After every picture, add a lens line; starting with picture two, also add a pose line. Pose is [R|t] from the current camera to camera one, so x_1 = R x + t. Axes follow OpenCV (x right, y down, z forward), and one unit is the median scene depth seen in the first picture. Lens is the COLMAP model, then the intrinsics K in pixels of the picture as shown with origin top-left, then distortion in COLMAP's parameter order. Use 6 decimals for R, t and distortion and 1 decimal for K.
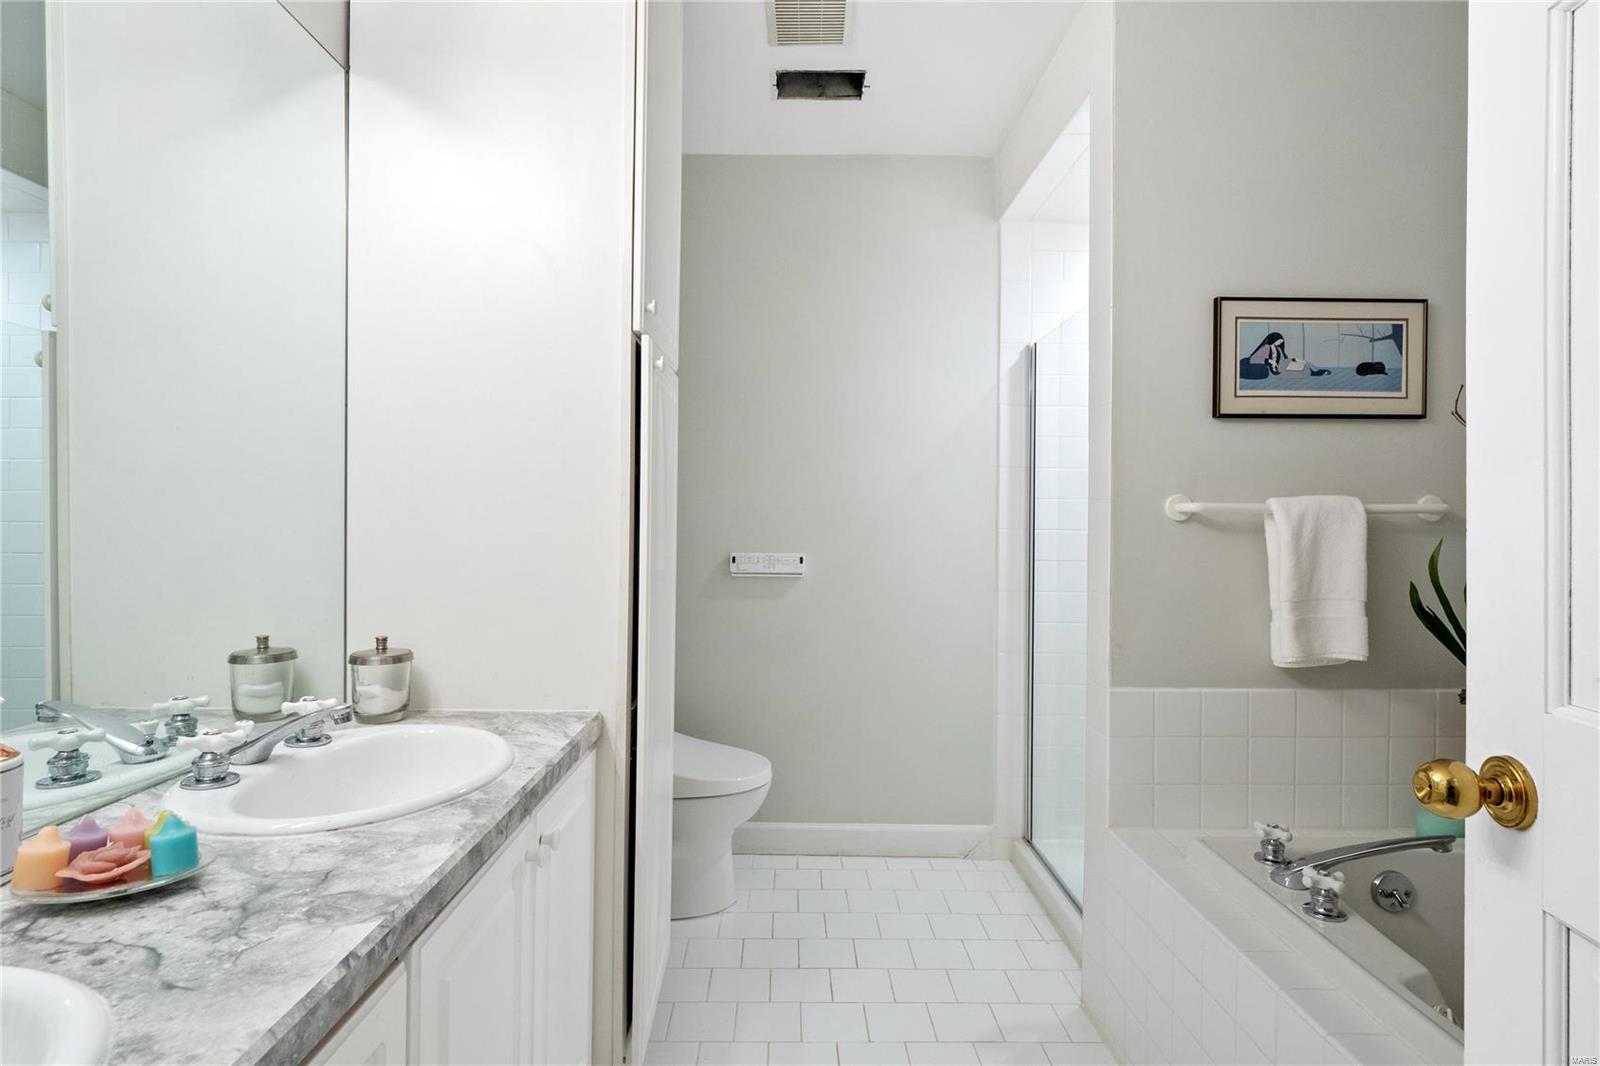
lens RADIAL K [[819.0, 0, 801.9], [0, 819.0, 521.8], [0, 0, 1]] dist [-0.001974, 0.000301]
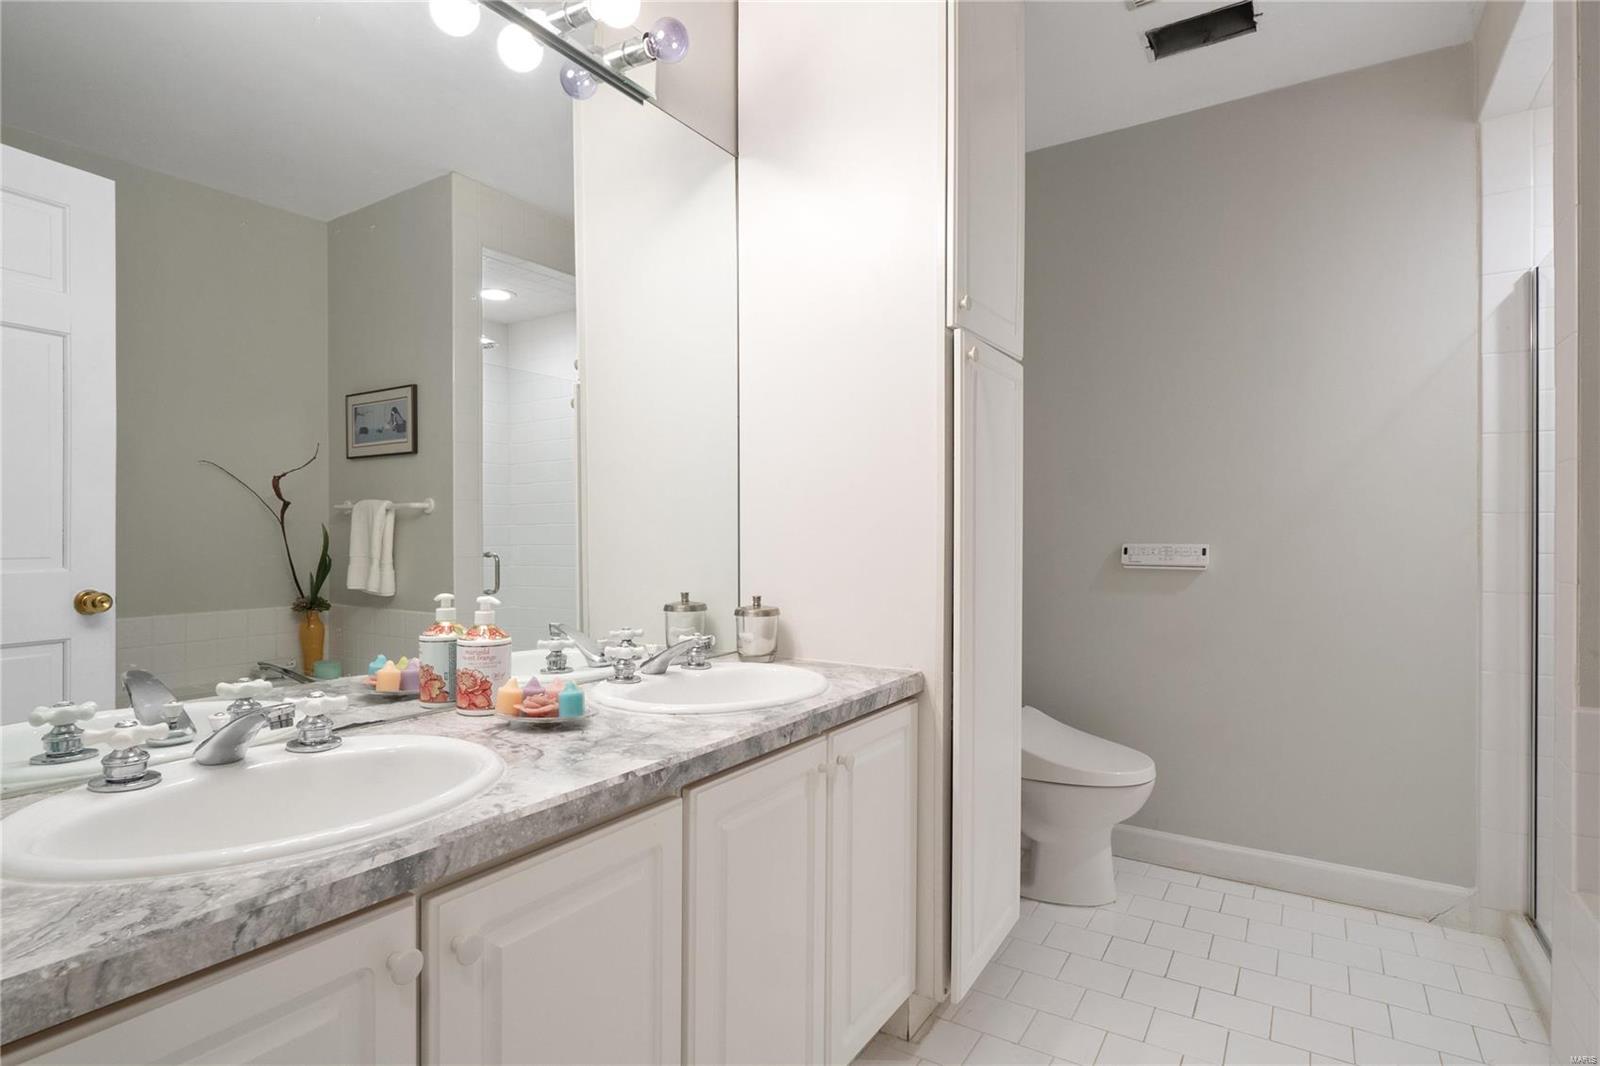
lens RADIAL K [[831.2, 0, 798.5], [0, 831.2, 527.0], [0, 0, 1]] dist [0.000028, 0.001371]
pose [[0.838432, -0.013165, -0.544847, 0.241312], [0.009393, 0.999909, -0.009706, 0.046584], [0.544925, 0.003020, 0.838480, -0.044714]]
